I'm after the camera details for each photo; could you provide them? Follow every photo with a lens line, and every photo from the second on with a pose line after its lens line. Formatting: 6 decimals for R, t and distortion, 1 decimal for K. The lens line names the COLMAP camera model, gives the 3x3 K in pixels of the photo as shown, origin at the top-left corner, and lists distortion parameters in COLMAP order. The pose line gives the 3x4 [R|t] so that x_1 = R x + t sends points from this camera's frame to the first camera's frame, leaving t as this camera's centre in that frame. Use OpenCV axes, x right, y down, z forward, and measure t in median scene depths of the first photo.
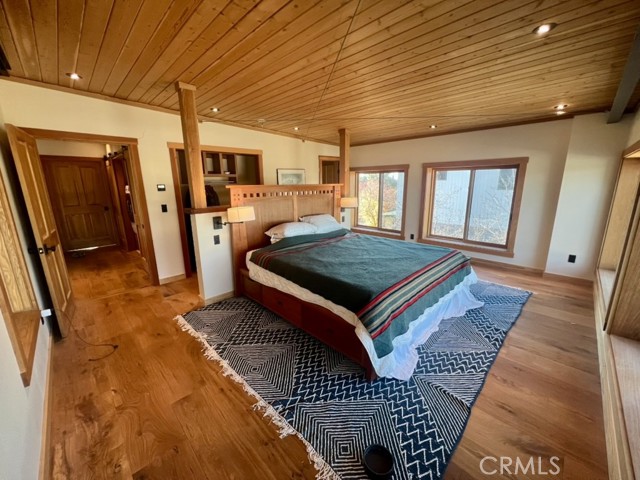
lens RADIAL K [[253.2, 0, 320.0], [0, 253.2, 240.0], [0, 0, 1]] dist [-0.007952, -0.000146]
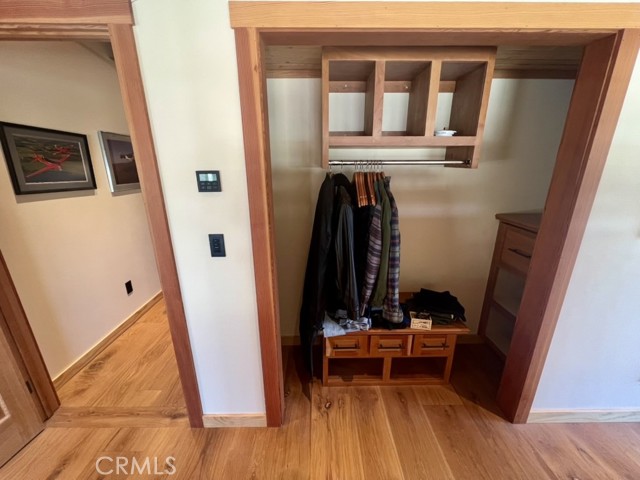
lens RADIAL K [[253.2, 0, 320.0], [0, 253.2, 240.0], [0, 0, 1]] dist [-0.007952, -0.000146]
pose [[0.716015, 0.206681, -0.666788, -0.286123], [-0.159344, 0.978339, 0.132144, -0.179205], [0.679656, 0.011632, 0.733439, 0.783660]]
